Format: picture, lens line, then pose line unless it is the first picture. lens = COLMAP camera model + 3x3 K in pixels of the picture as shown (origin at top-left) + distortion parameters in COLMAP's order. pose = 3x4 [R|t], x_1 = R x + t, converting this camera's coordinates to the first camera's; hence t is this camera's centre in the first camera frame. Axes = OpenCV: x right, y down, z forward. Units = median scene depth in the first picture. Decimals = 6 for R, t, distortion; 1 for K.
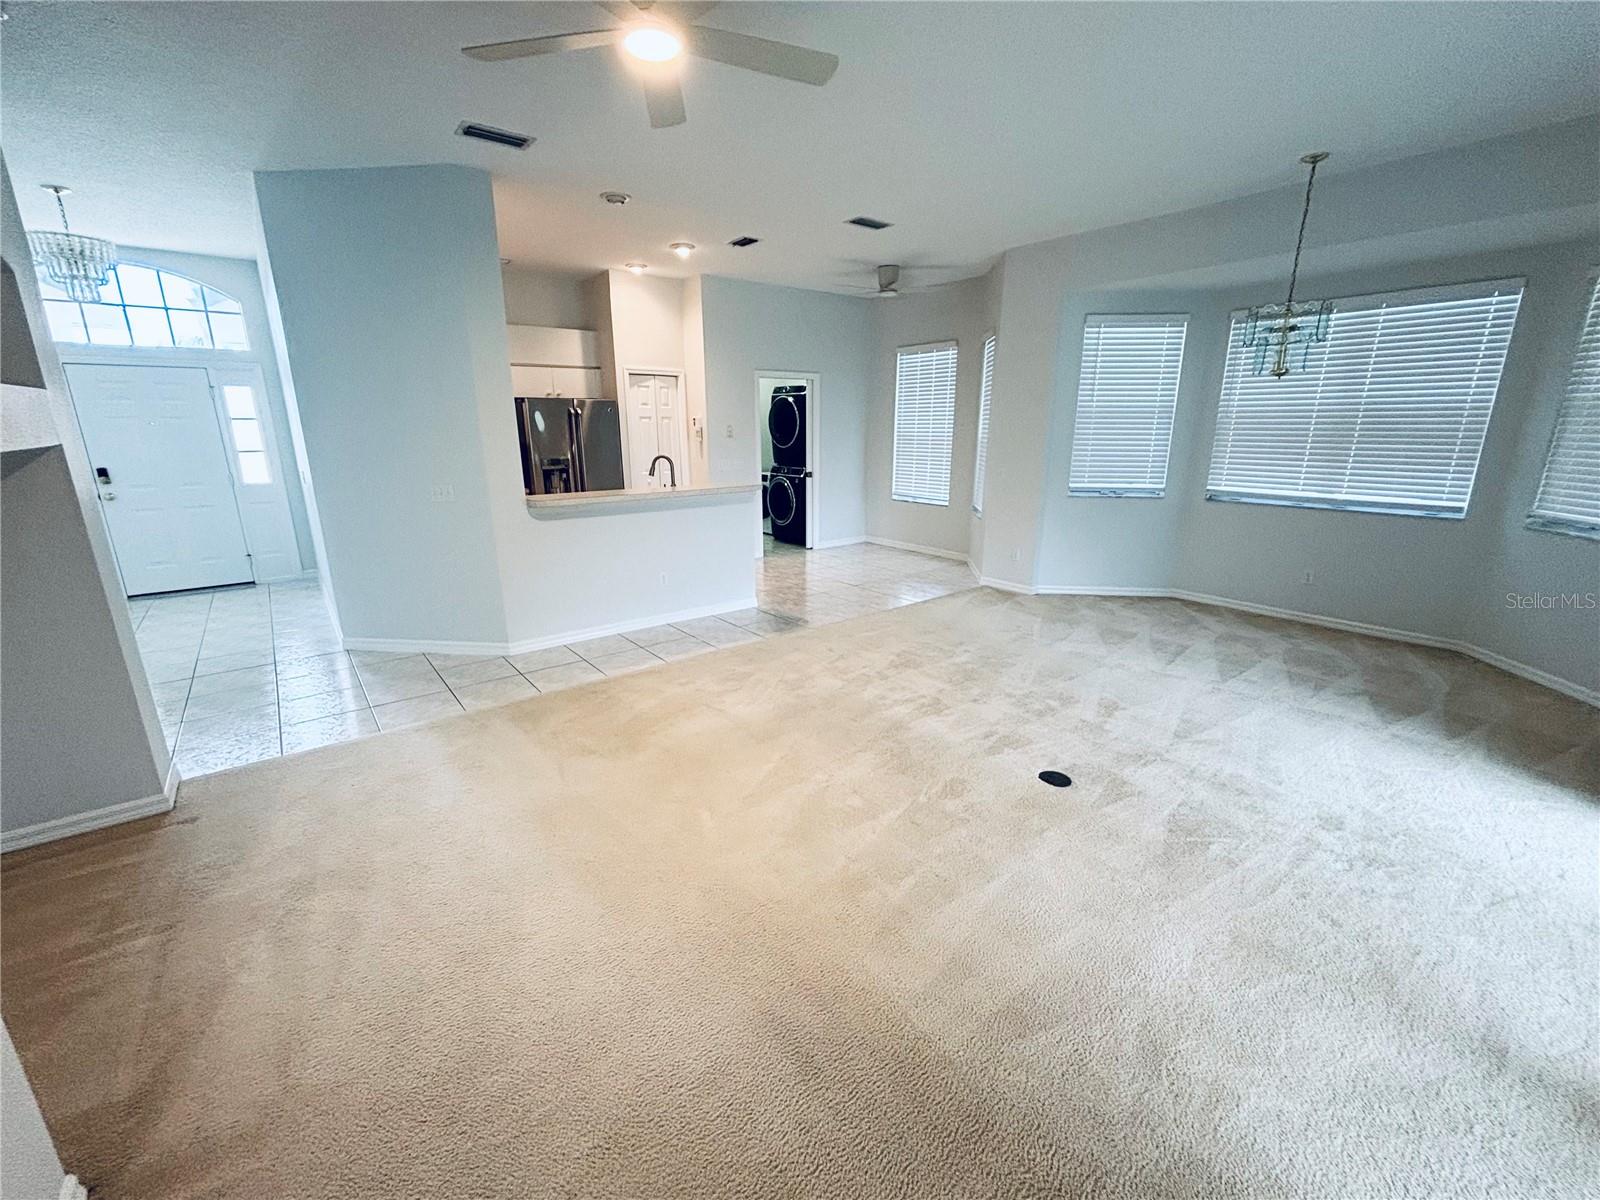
lens RADIAL K [[640.5, 0, 774.1], [0, 640.5, 588.2], [0, 0, 1]] dist [-0.003745, -0.001604]
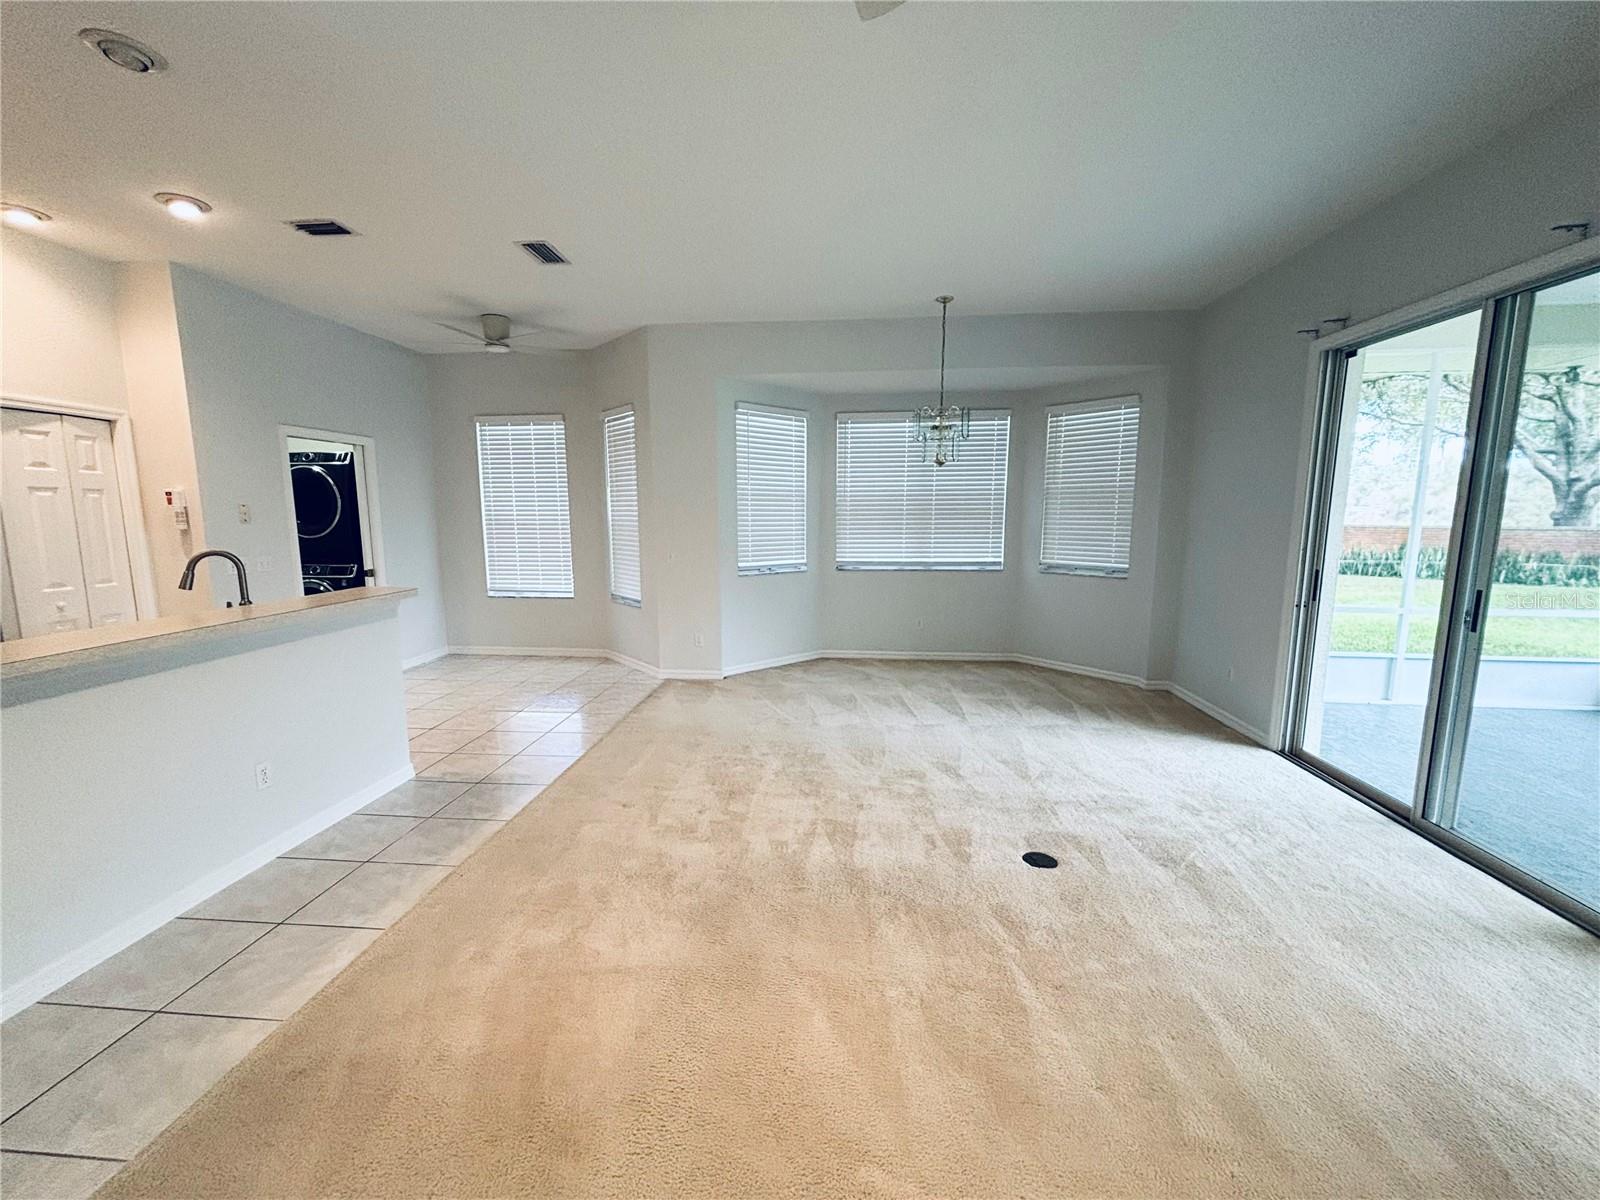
lens RADIAL K [[640.5, 0, 800.6], [0, 640.5, 594.9], [0, 0, 1]] dist [-0.003745, -0.001604]
pose [[0.681216, -0.092104, 0.726266, -0.276355], [0.180990, 0.982447, -0.045171, -0.066461], [-0.709357, 0.162218, 0.685928, 0.329760]]
